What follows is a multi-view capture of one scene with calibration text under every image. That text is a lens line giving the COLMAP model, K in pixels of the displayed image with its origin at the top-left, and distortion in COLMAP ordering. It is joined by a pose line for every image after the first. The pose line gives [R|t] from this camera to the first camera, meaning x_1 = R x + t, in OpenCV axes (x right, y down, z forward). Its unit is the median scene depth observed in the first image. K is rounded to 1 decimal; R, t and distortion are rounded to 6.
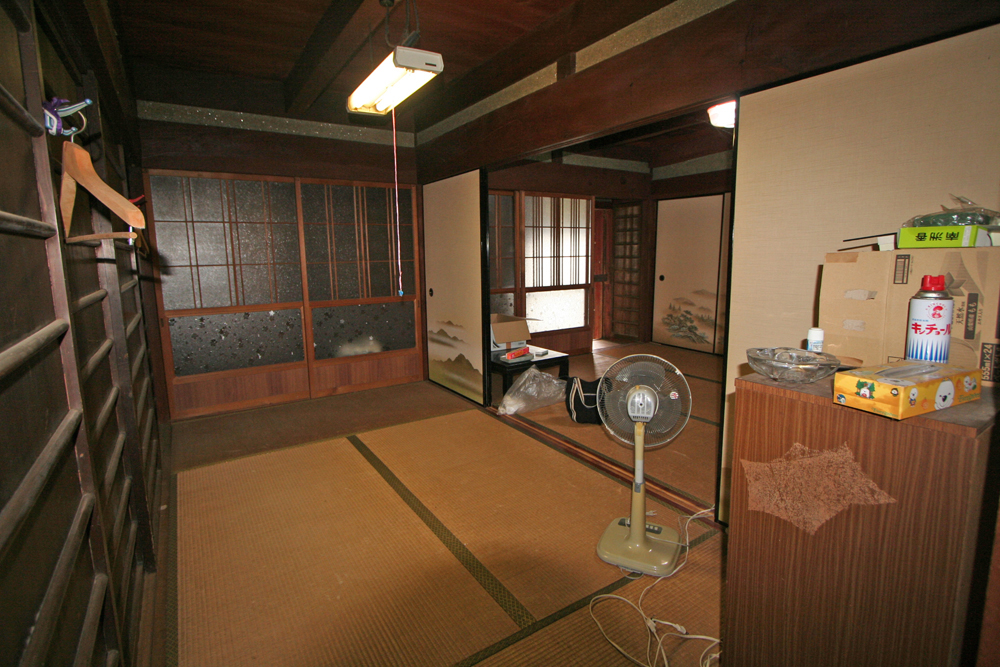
lens RADIAL K [[492.7, 0, 500.9], [0, 492.7, 325.1], [0, 0, 1]] dist [-0.004965, -0.000268]
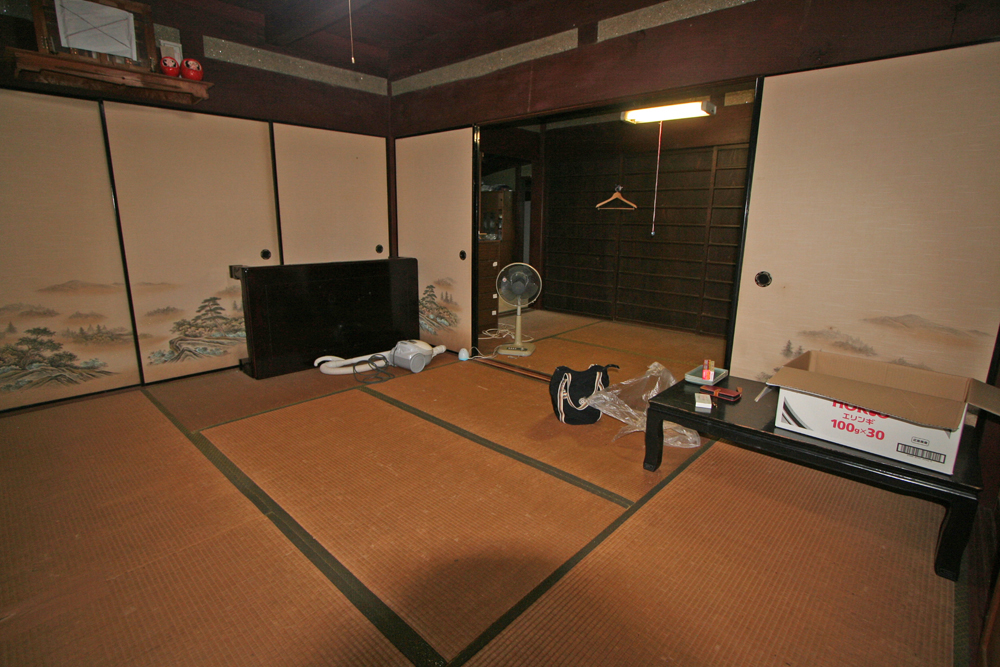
lens RADIAL K [[492.7, 0, 500.0], [0, 492.7, 329.4], [0, 0, 1]] dist [-0.004965, -0.000268]
pose [[-0.238935, -0.211800, 0.947656, -0.201372], [0.135735, 0.959056, 0.248571, -0.088337], [-0.961502, 0.188022, -0.200403, 0.654546]]
